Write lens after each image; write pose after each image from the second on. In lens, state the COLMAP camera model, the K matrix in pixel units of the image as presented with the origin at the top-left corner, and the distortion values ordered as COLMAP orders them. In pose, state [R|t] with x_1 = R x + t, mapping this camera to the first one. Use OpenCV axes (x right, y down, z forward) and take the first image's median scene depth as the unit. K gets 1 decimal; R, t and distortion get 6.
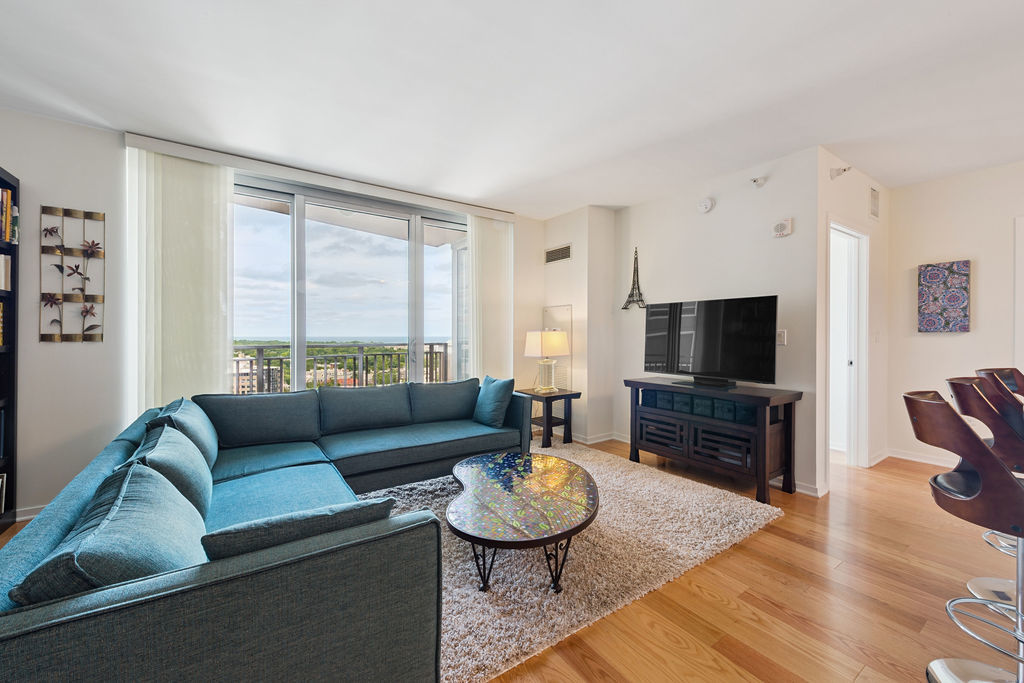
lens RADIAL K [[410.2, 0, 509.0], [0, 410.2, 339.3], [0, 0, 1]] dist [0.000249, -0.000179]
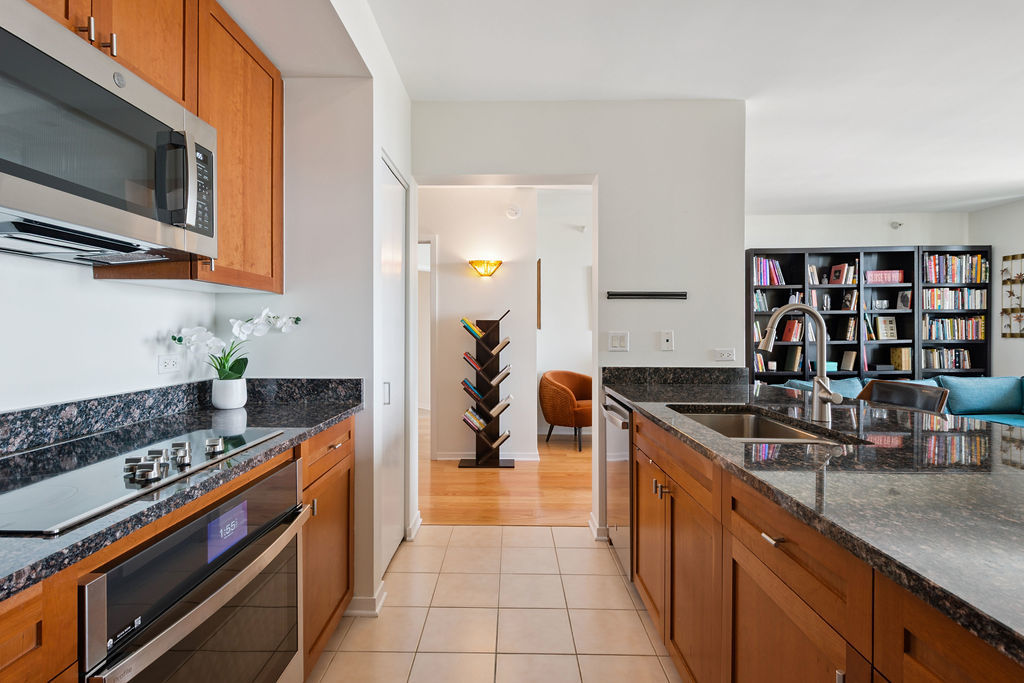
lens RADIAL K [[494.4, 0, 511.1], [0, 494.4, 333.6], [0, 0, 1]] dist [-0.001637, -0.000091]
pose [[-0.557547, 0.006040, -0.830124, 1.203550], [-0.003258, 0.999950, 0.009464, -0.017164], [0.830139, 0.007981, -0.557499, 0.334872]]
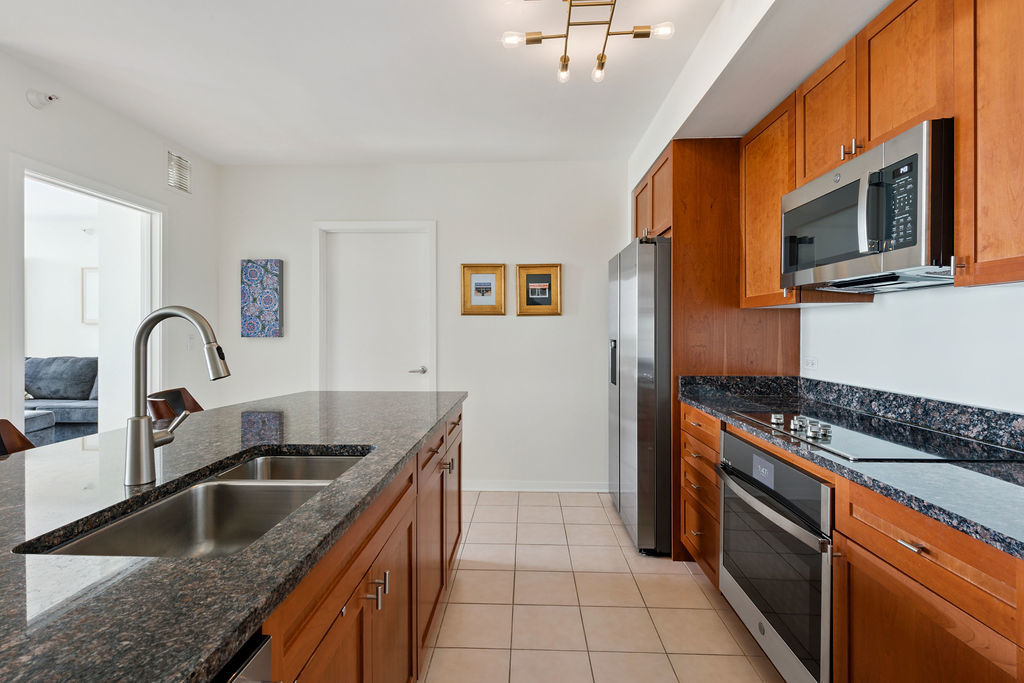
lens RADIAL K [[476.3, 0, 512.0], [0, 476.3, 336.7], [0, 0, 1]] dist [0.000084, -0.000366]
pose [[0.582366, -0.006029, 0.812904, 0.540923], [0.002138, 0.999980, 0.005884, -0.024040], [-0.812924, -0.001689, 0.582367, -0.048843]]
